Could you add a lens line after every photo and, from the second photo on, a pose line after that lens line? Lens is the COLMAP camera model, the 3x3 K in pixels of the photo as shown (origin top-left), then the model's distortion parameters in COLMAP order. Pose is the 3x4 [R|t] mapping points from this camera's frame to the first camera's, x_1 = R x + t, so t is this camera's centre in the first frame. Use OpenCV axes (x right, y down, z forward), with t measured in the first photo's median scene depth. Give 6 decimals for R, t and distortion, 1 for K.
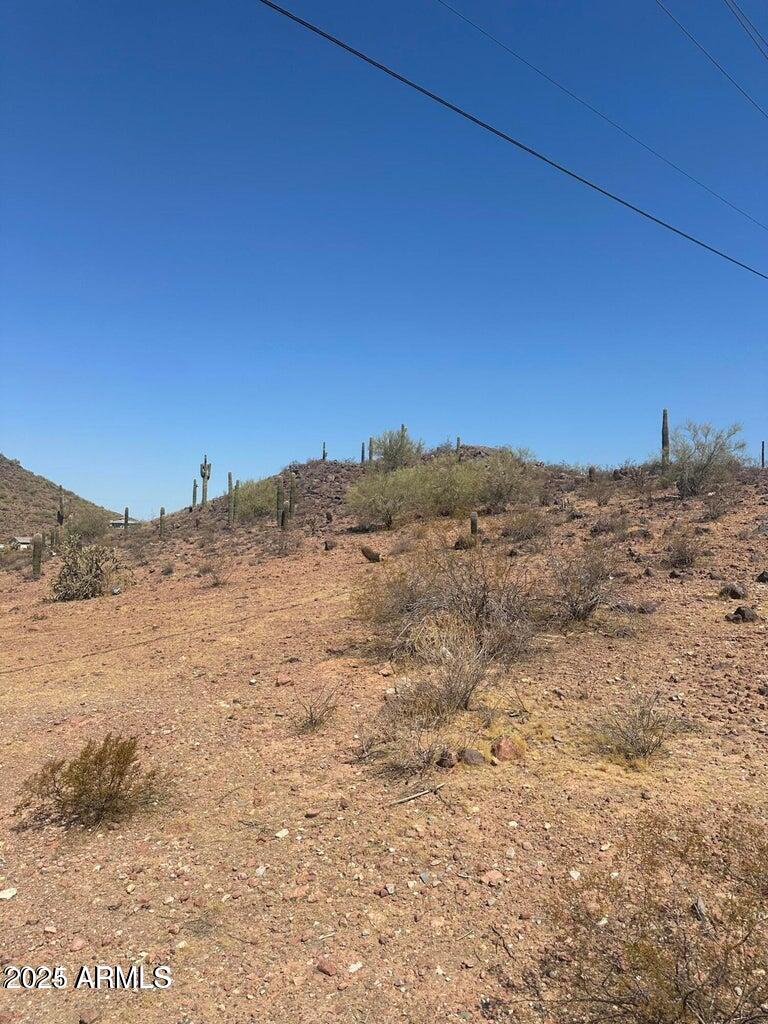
lens RADIAL K [[704.8, 0, 385.7], [0, 704.8, 514.9], [0, 0, 1]] dist [0.019319, -0.042472]
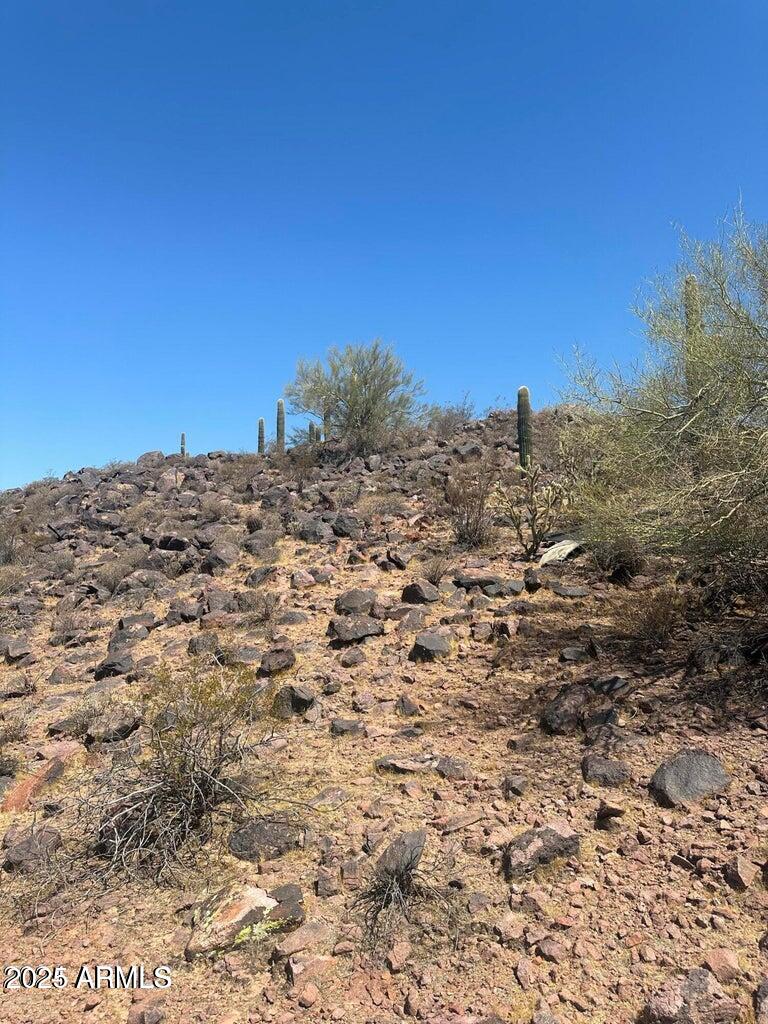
lens RADIAL K [[704.8, 0, 383.2], [0, 704.8, 514.4], [0, 0, 1]] dist [0.019319, -0.042472]
pose [[0.987769, -0.015554, 0.155148, -0.031003], [0.023215, 0.998593, -0.047686, -0.017886], [-0.154188, 0.050704, 0.986740, 0.653026]]
